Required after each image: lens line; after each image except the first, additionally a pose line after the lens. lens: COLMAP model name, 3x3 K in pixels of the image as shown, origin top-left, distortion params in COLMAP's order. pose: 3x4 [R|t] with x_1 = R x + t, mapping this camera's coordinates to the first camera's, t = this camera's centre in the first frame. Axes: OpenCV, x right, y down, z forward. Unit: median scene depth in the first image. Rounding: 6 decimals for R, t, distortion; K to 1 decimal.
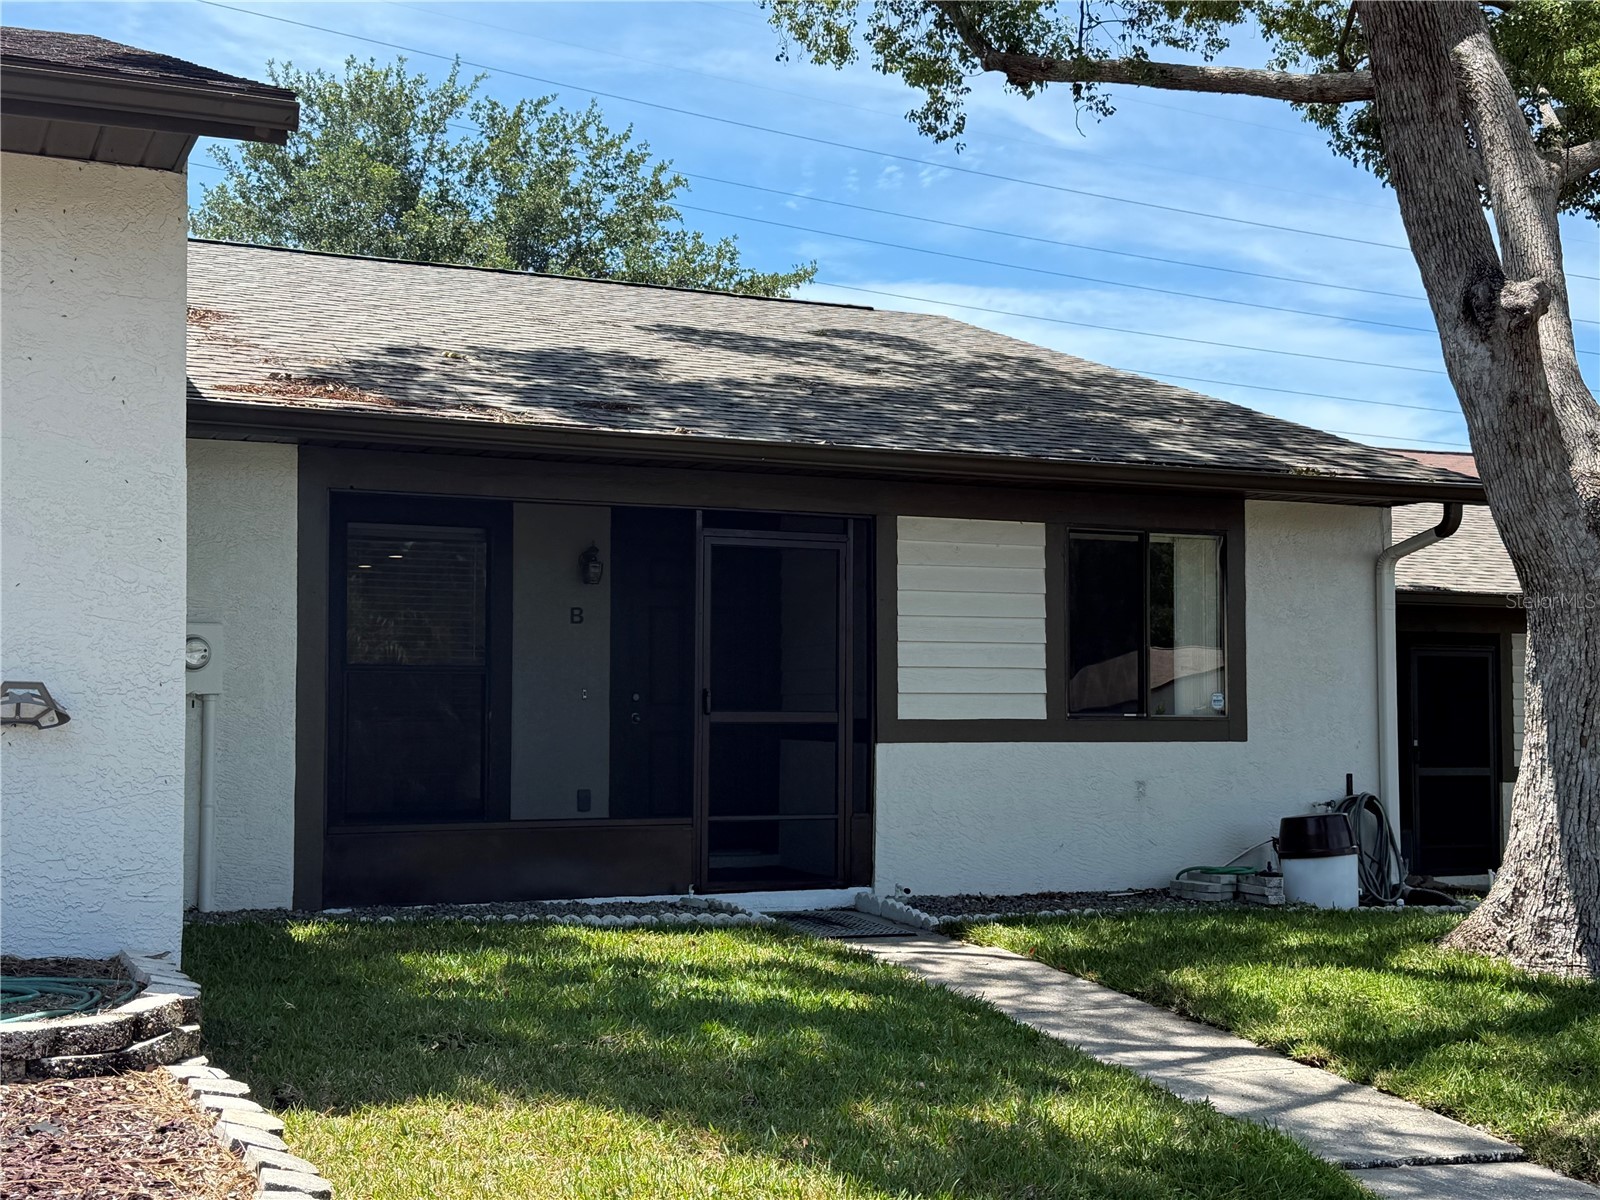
lens RADIAL K [[2010.2, 0, 803.5], [0, 2010.2, 603.5], [0, 0, 1]] dist [0.110196, 0.000000]
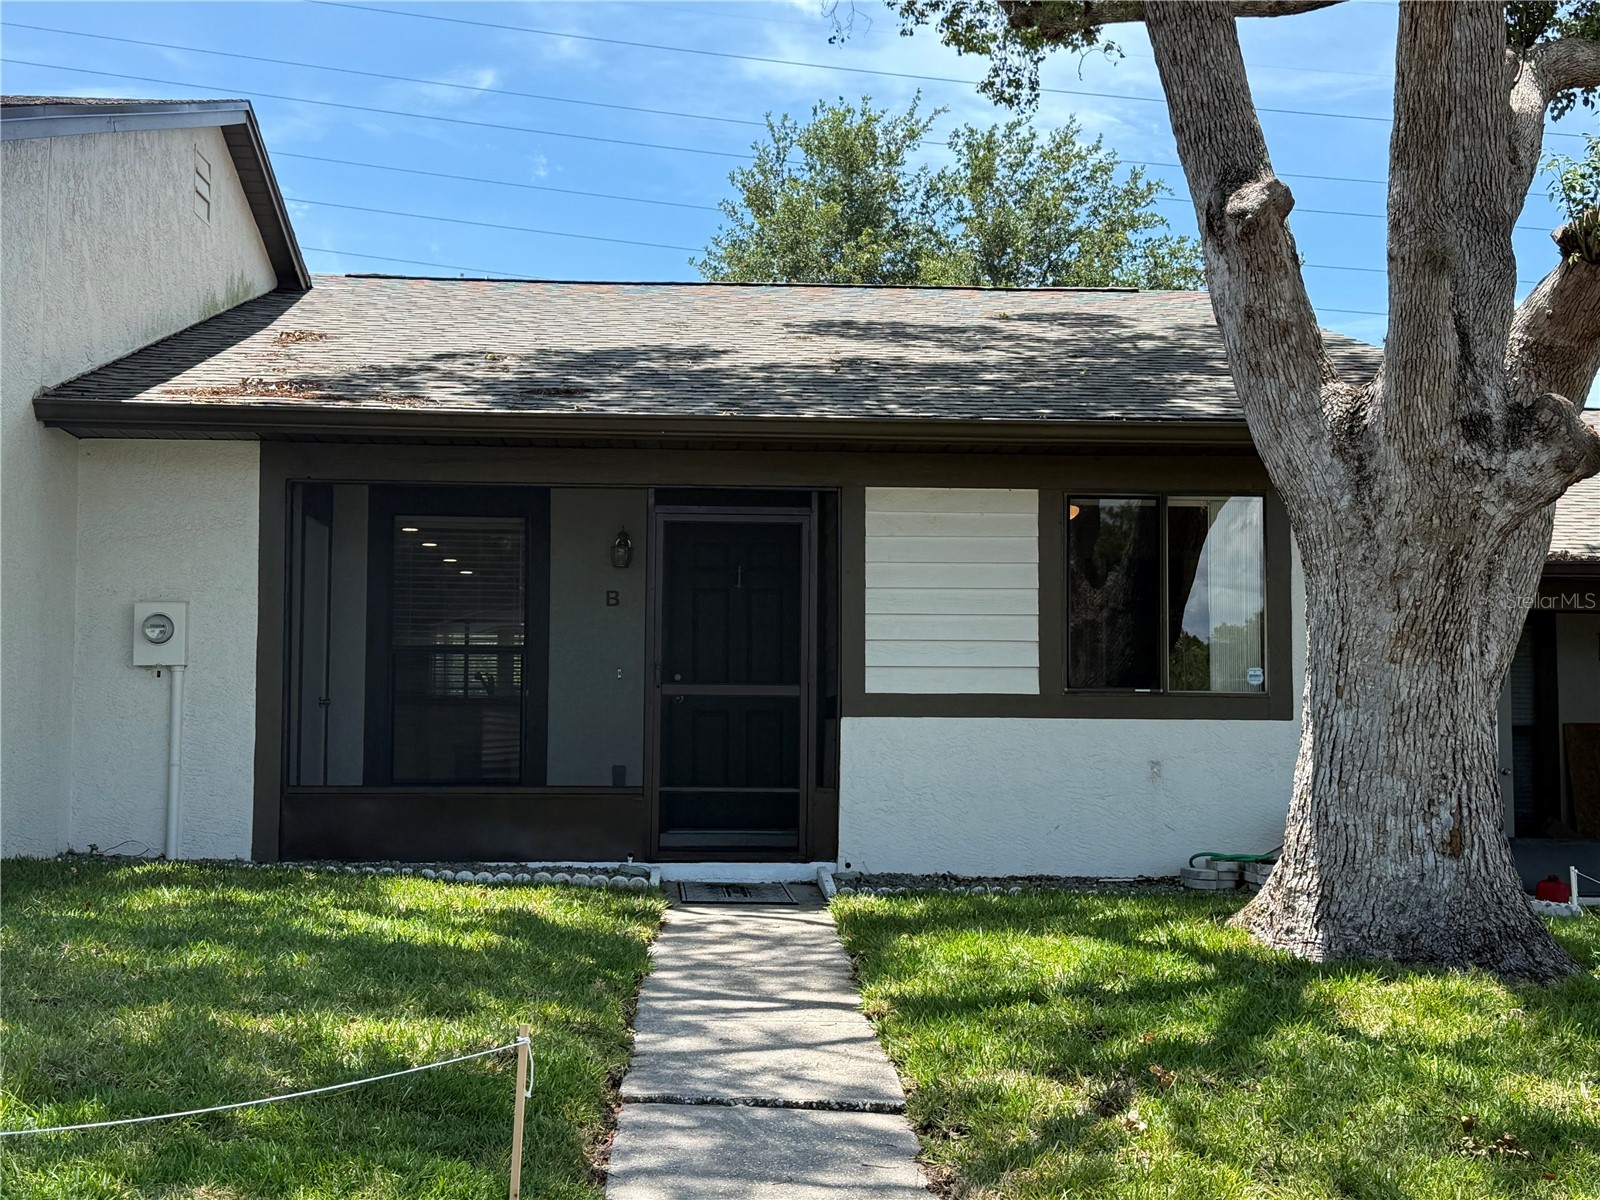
lens RADIAL K [[2010.2, 0, 804.1], [0, 2010.2, 600.0], [0, 0, 1]] dist [0.110196, 0.000000]
pose [[0.928791, -0.023340, -0.369869, 0.393921], [0.015528, 0.999589, -0.024085, 0.036113], [0.370279, 0.016627, 0.928772, 0.075696]]
